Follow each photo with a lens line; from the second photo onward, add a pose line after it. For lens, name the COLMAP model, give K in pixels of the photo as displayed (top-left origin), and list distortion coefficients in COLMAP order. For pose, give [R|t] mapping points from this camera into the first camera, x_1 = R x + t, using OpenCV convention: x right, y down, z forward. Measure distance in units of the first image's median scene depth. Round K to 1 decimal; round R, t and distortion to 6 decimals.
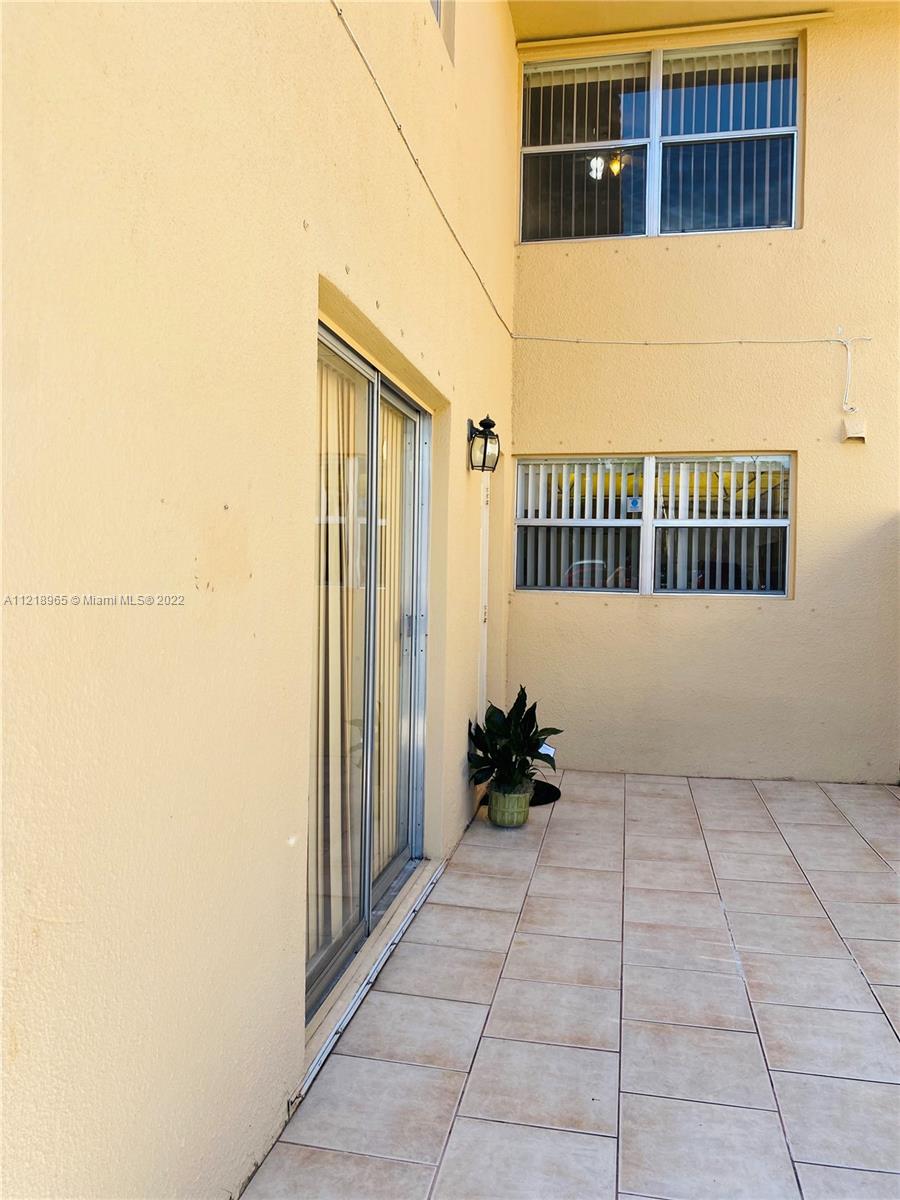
lens RADIAL K [[928.0, 0, 443.9], [0, 928.0, 598.3], [0, 0, 1]] dist [0.040595, -0.051649]
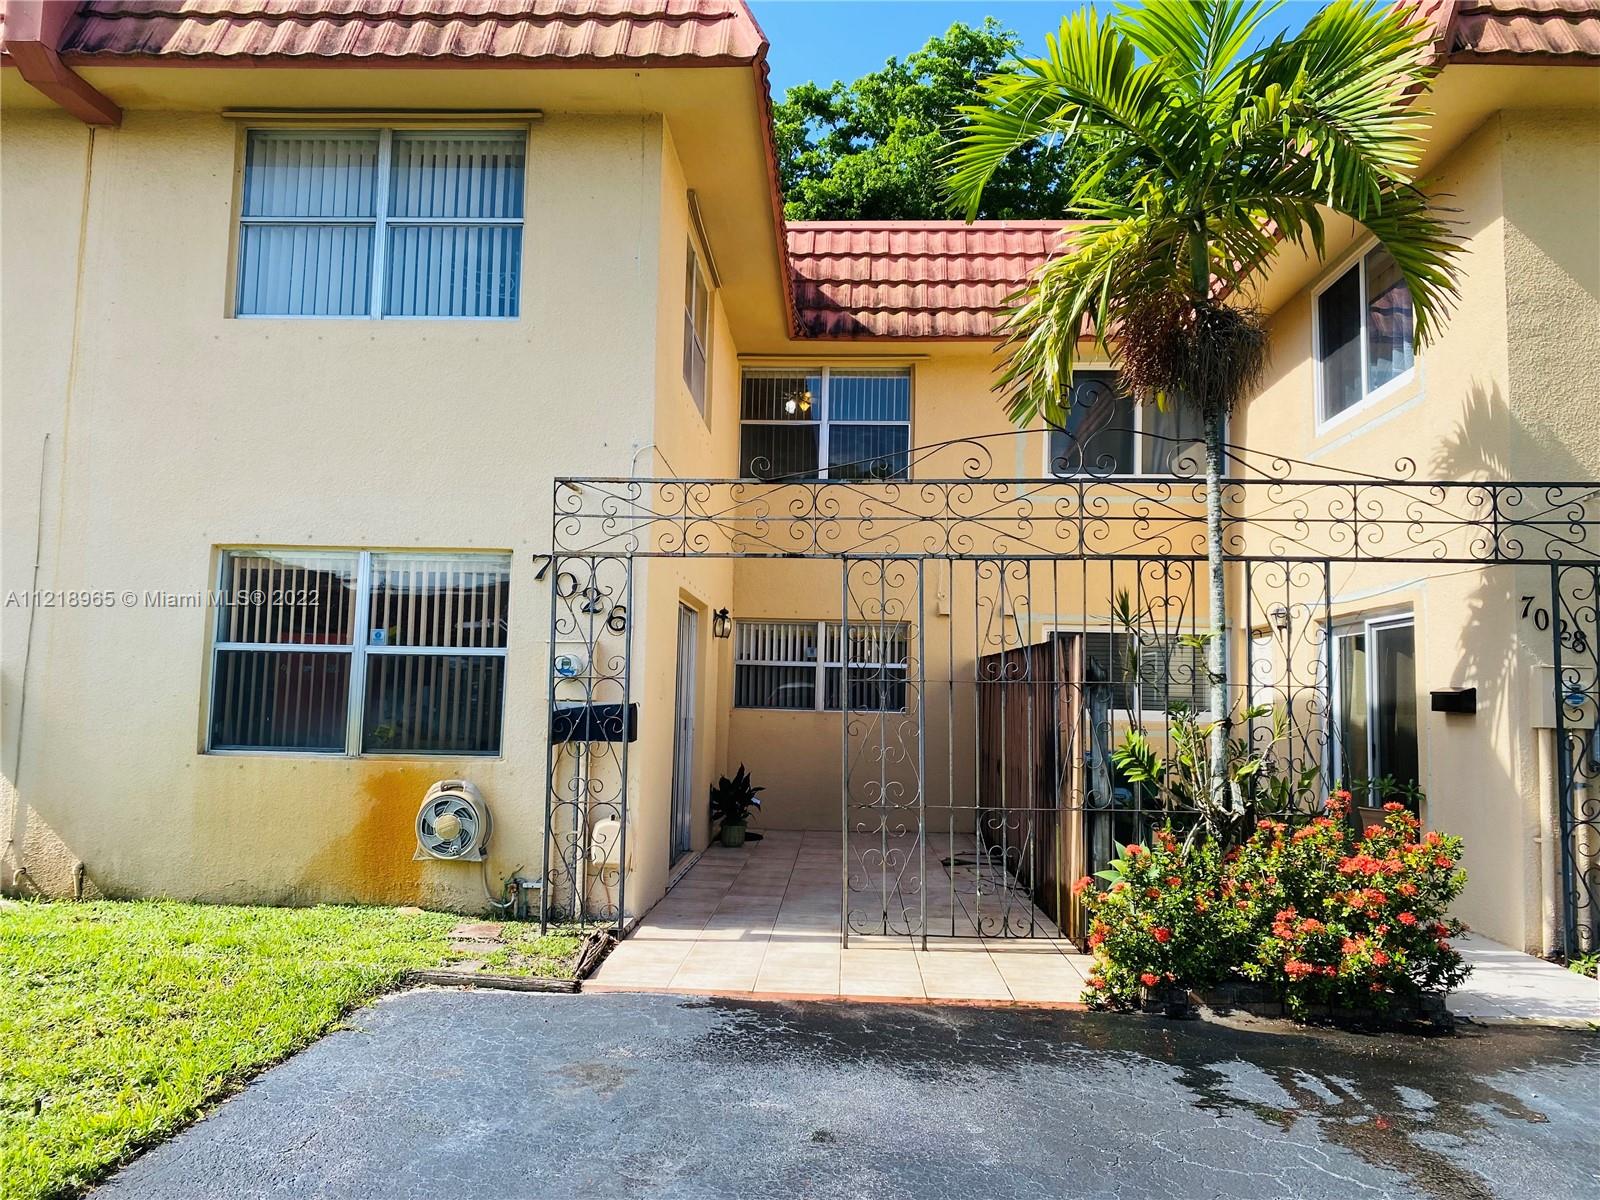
lens RADIAL K [[1237.4, 0, 799.3], [0, 1237.4, 592.6], [0, 0, 1]] dist [0.040595, -0.051649]
pose [[0.988088, 0.020395, 0.152530, -0.130049], [-0.002752, 0.993362, -0.114999, 0.036036], [-0.153862, 0.113210, 0.981585, -1.015821]]
